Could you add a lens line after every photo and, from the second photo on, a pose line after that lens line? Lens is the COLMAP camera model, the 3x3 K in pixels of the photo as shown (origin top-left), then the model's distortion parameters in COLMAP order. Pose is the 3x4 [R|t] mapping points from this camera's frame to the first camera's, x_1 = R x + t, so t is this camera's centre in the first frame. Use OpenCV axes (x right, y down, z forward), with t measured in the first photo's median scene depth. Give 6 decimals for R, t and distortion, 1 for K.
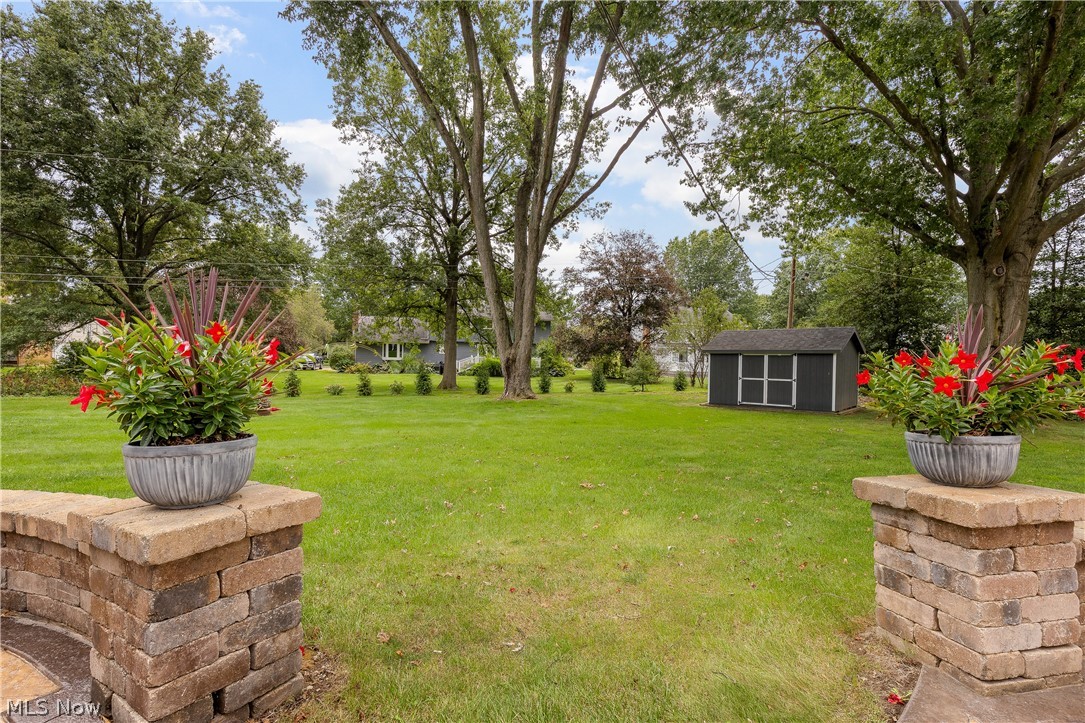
lens RADIAL K [[507.3, 0, 542.9], [0, 507.3, 366.0], [0, 0, 1]] dist [0.002125, 0.000199]
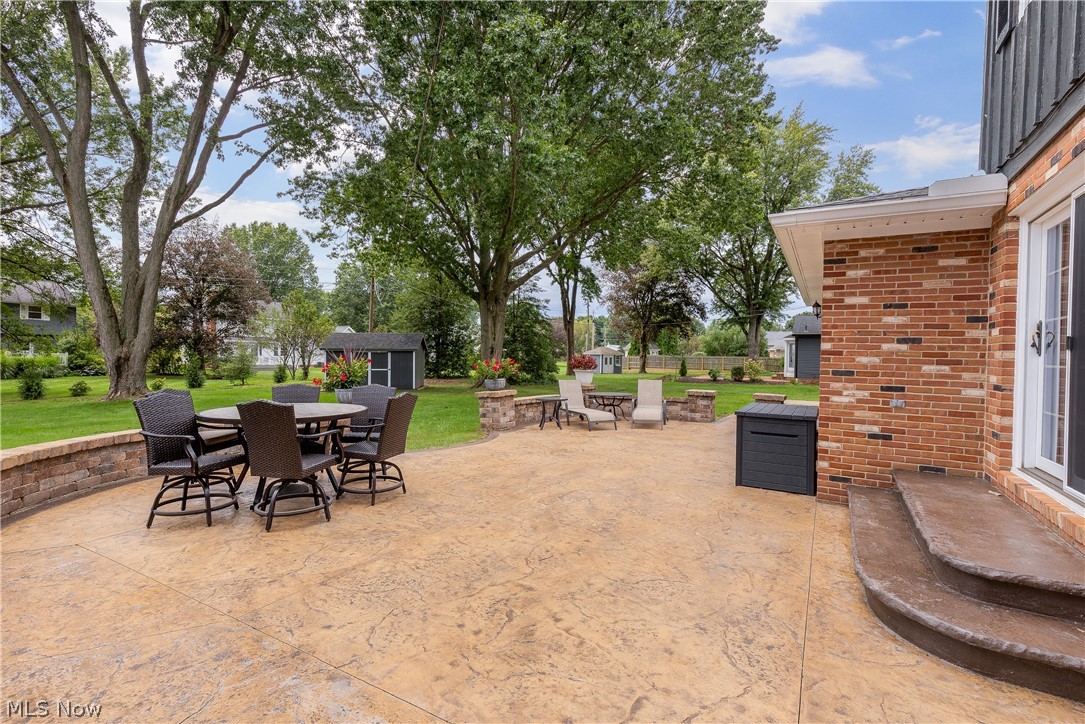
lens RADIAL K [[500.9, 0, 541.5], [0, 500.9, 355.7], [0, 0, 1]] dist [0.001505, 0.000172]
pose [[0.669710, -0.013928, 0.742492, -0.271709], [0.016032, 0.999862, 0.004295, -0.010536], [-0.742450, 0.009028, 0.669841, -0.281226]]
